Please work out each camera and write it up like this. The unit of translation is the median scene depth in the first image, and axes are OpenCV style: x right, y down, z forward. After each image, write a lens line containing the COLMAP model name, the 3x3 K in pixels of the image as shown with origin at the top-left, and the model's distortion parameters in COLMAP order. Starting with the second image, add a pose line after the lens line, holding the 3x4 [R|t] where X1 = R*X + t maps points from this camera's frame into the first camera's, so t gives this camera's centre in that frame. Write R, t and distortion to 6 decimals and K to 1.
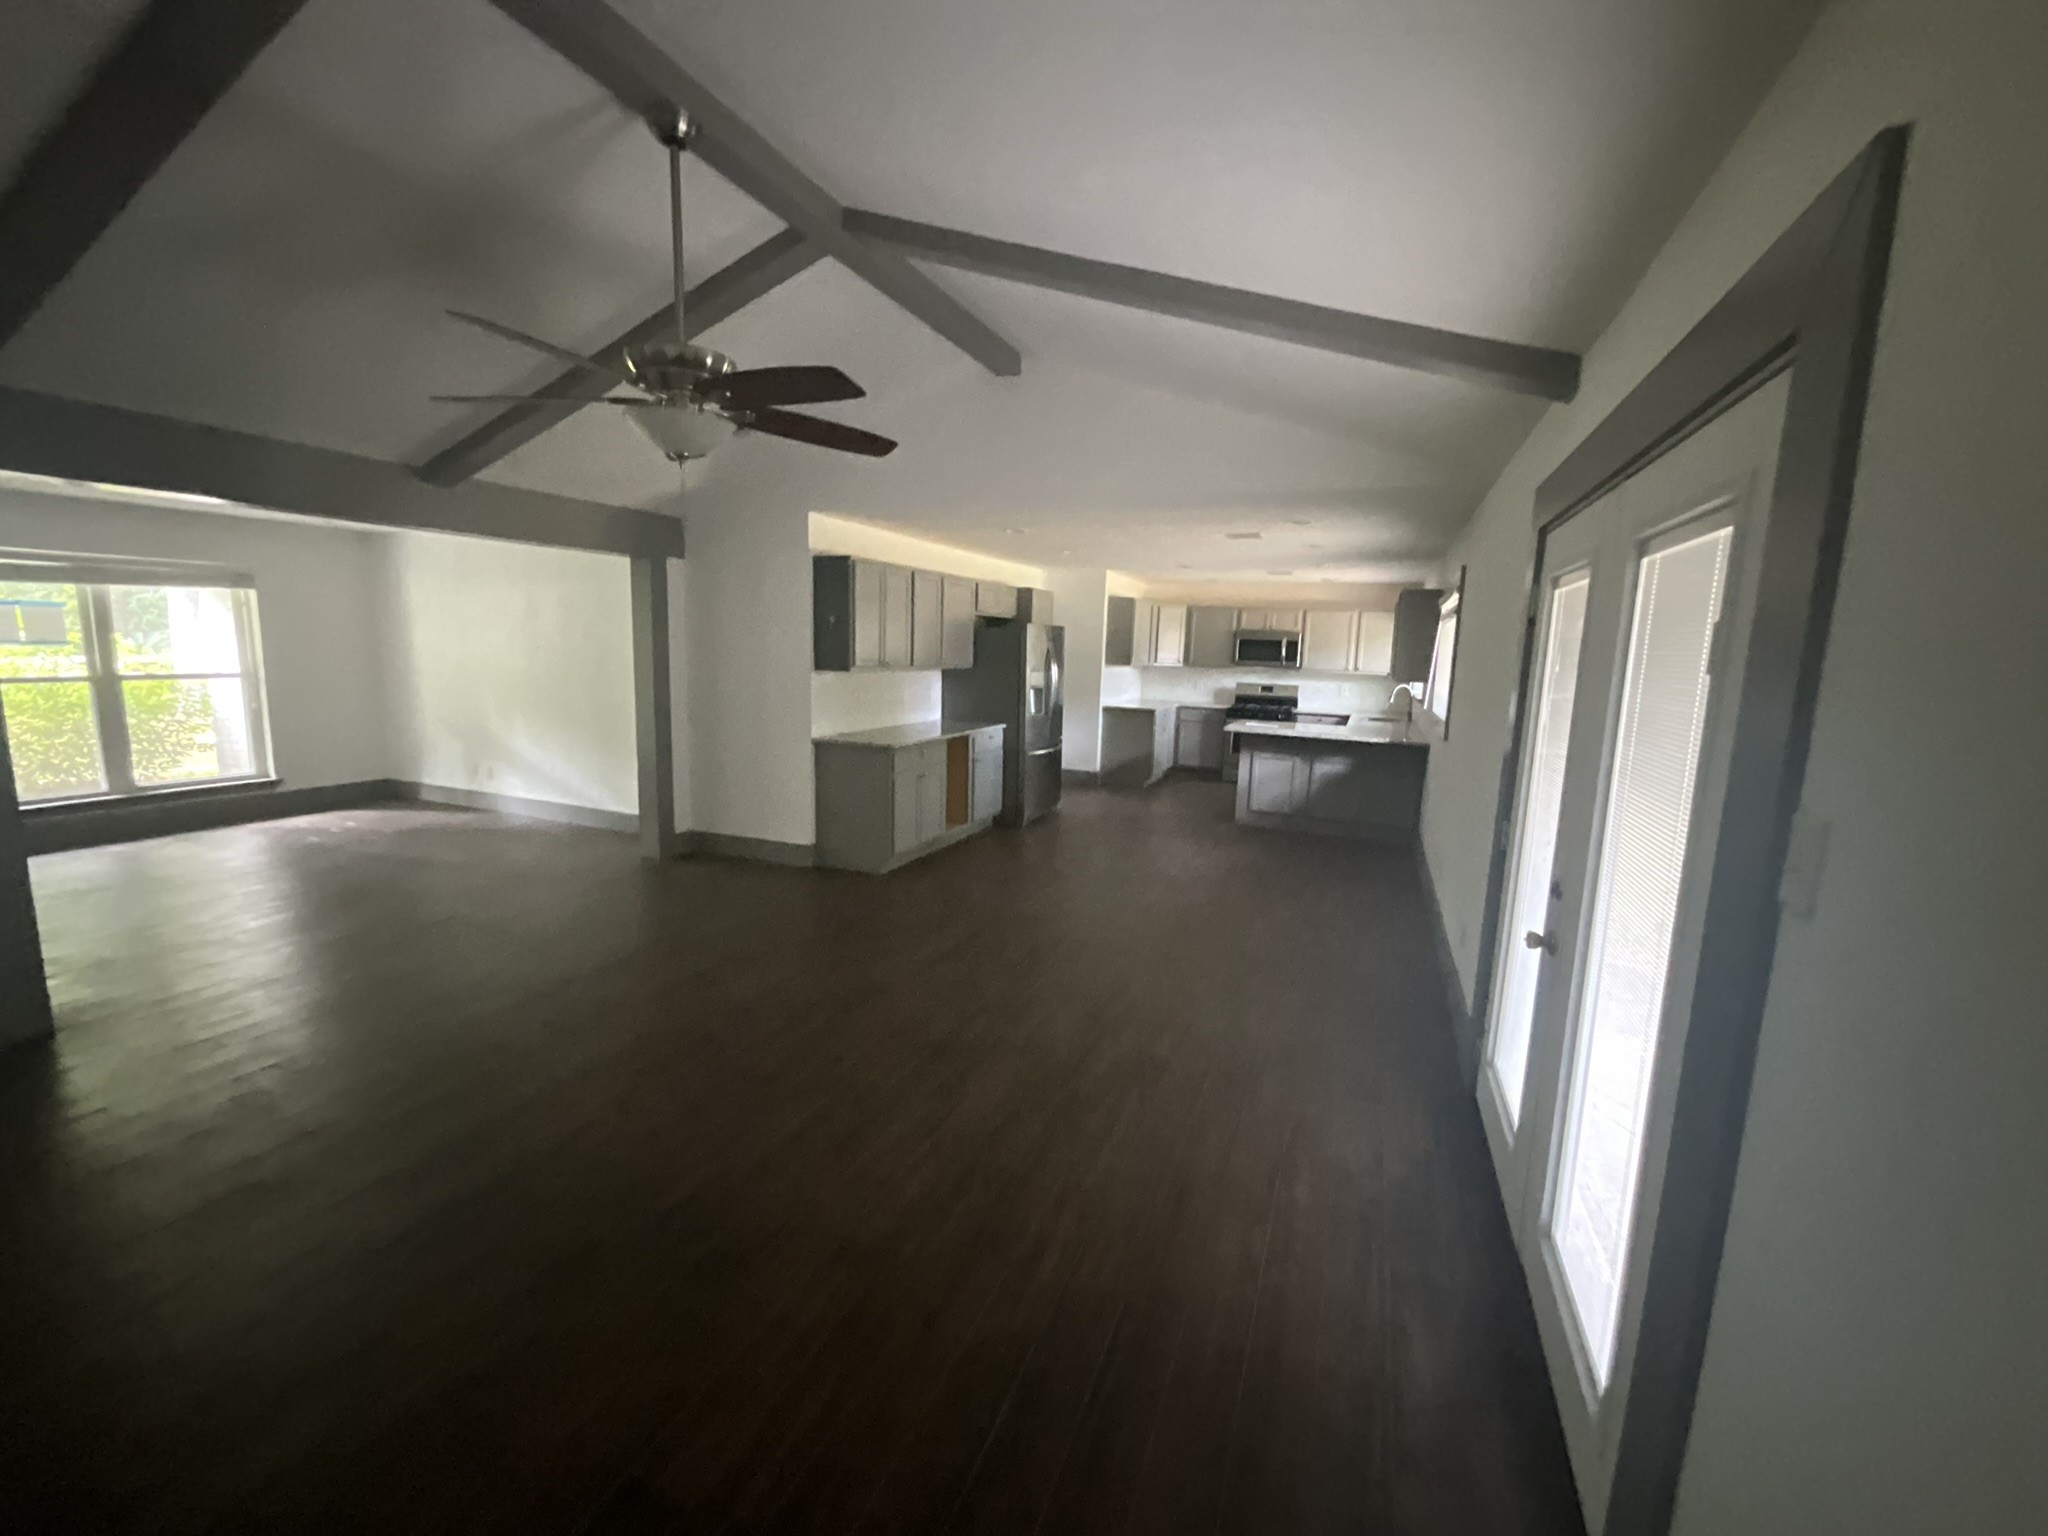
lens RADIAL K [[828.2, 0, 1017.8], [0, 828.2, 765.0], [0, 0, 1]] dist [-0.001292, 0.000011]
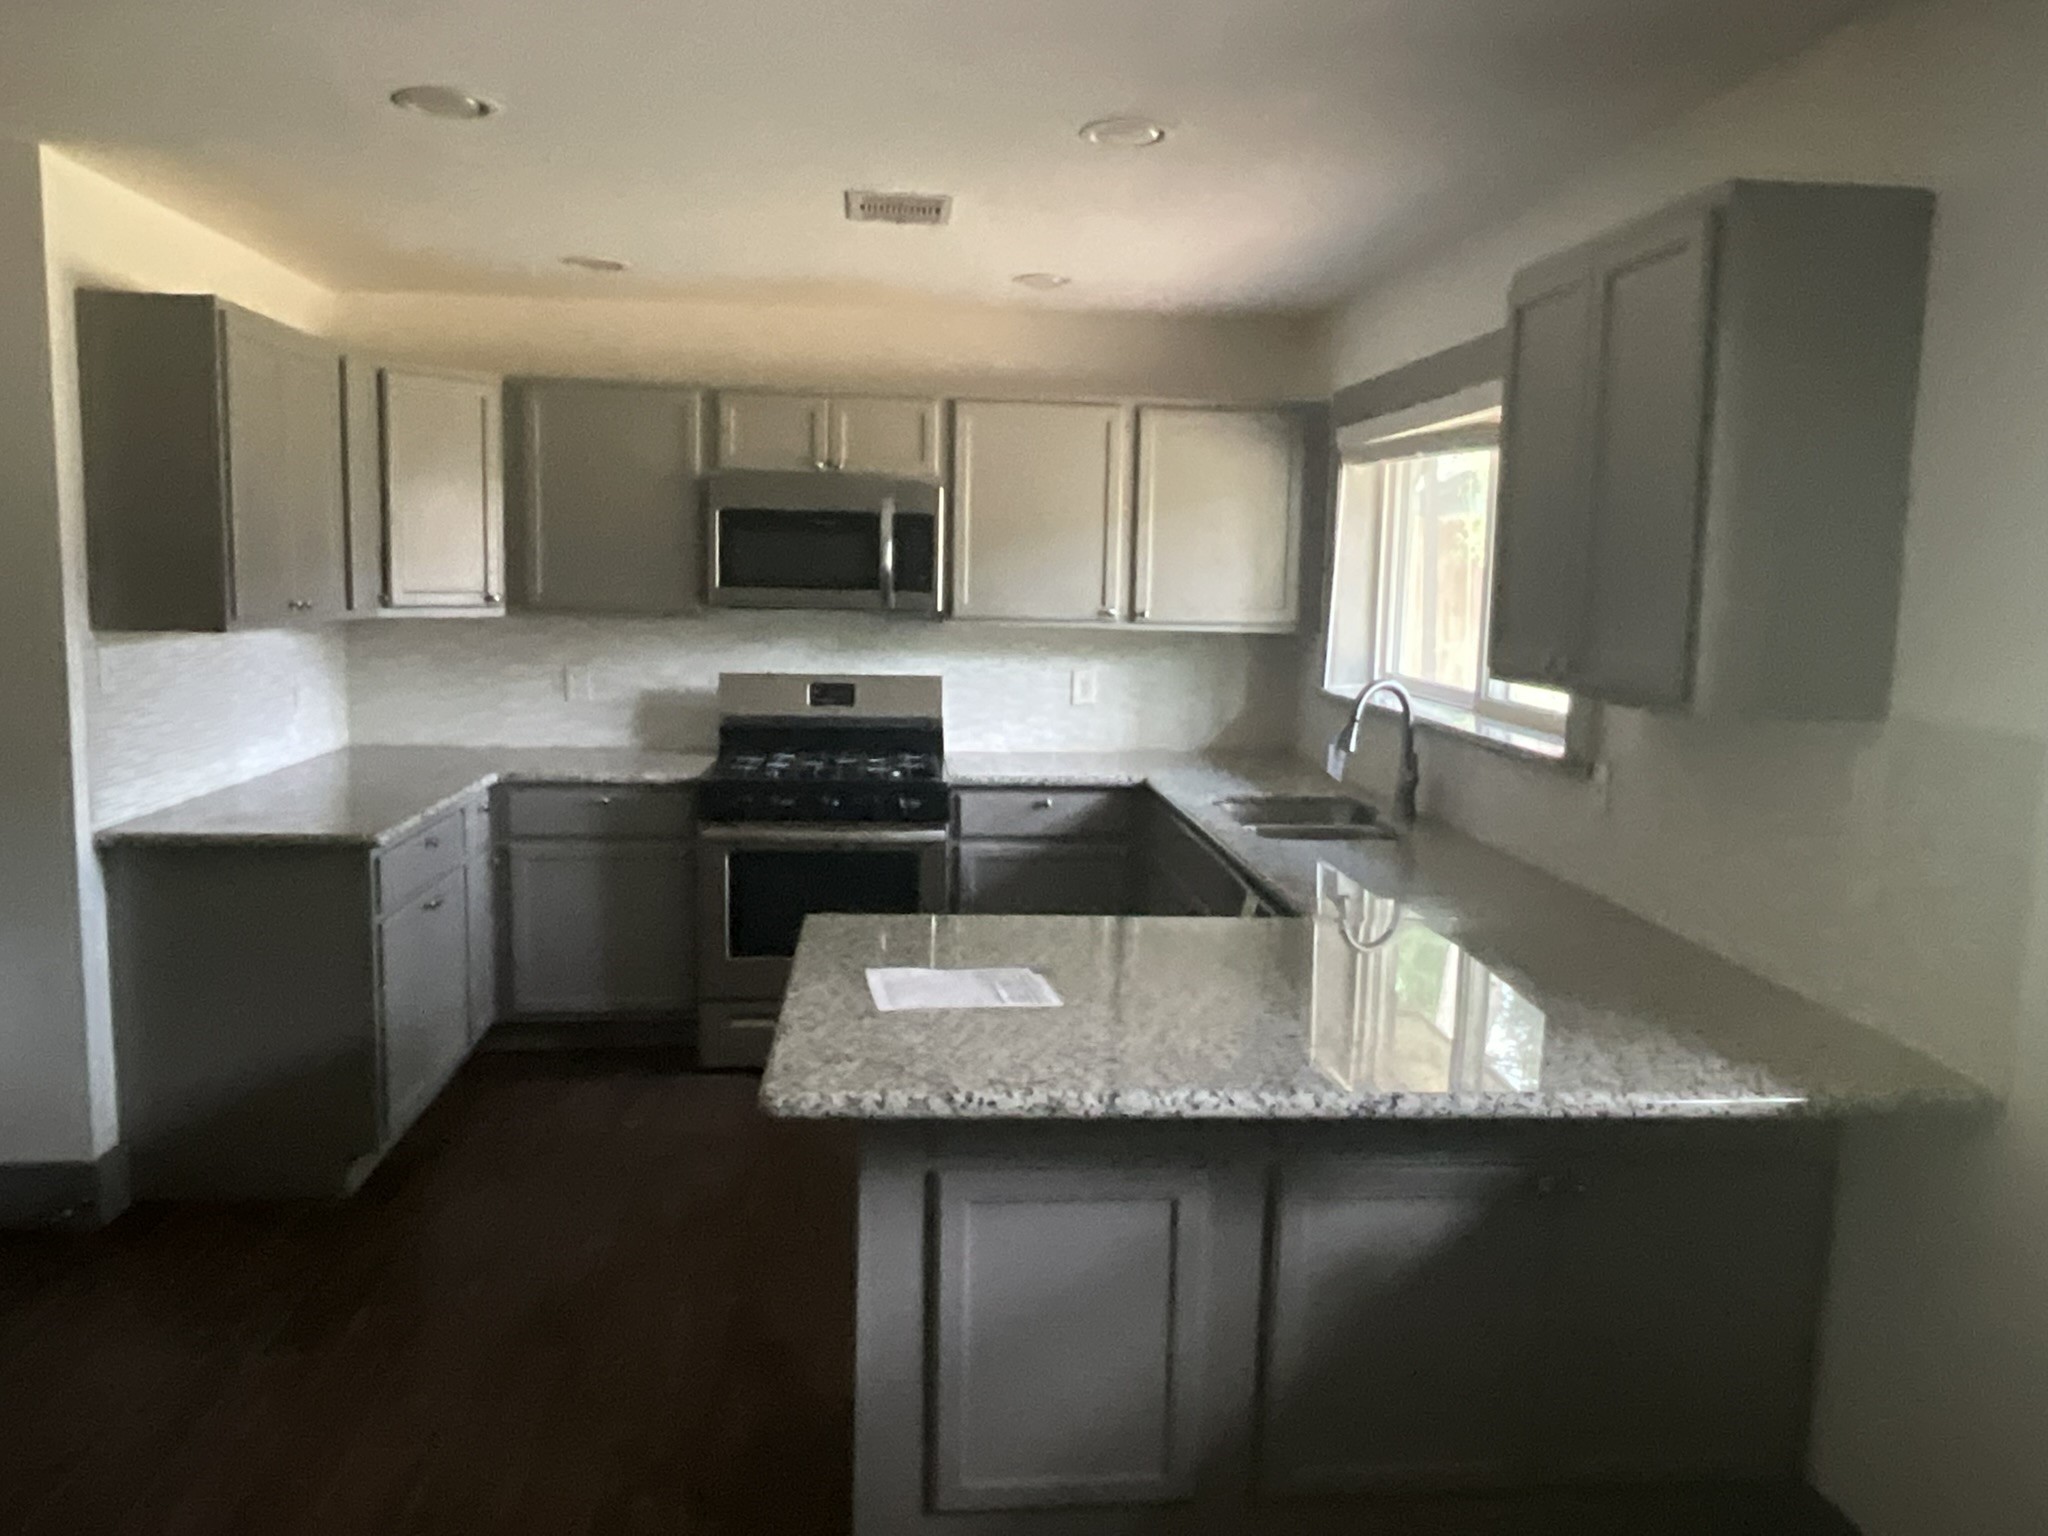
lens RADIAL K [[1525.3, 0, 1018.9], [0, 1525.3, 766.3], [0, 0, 1]] dist [-0.004215, 0.001000]
pose [[0.881487, -0.073949, 0.466381, 0.120877], [0.073627, 0.997106, 0.018940, -0.073031], [-0.466432, 0.017643, 0.884381, 0.532178]]
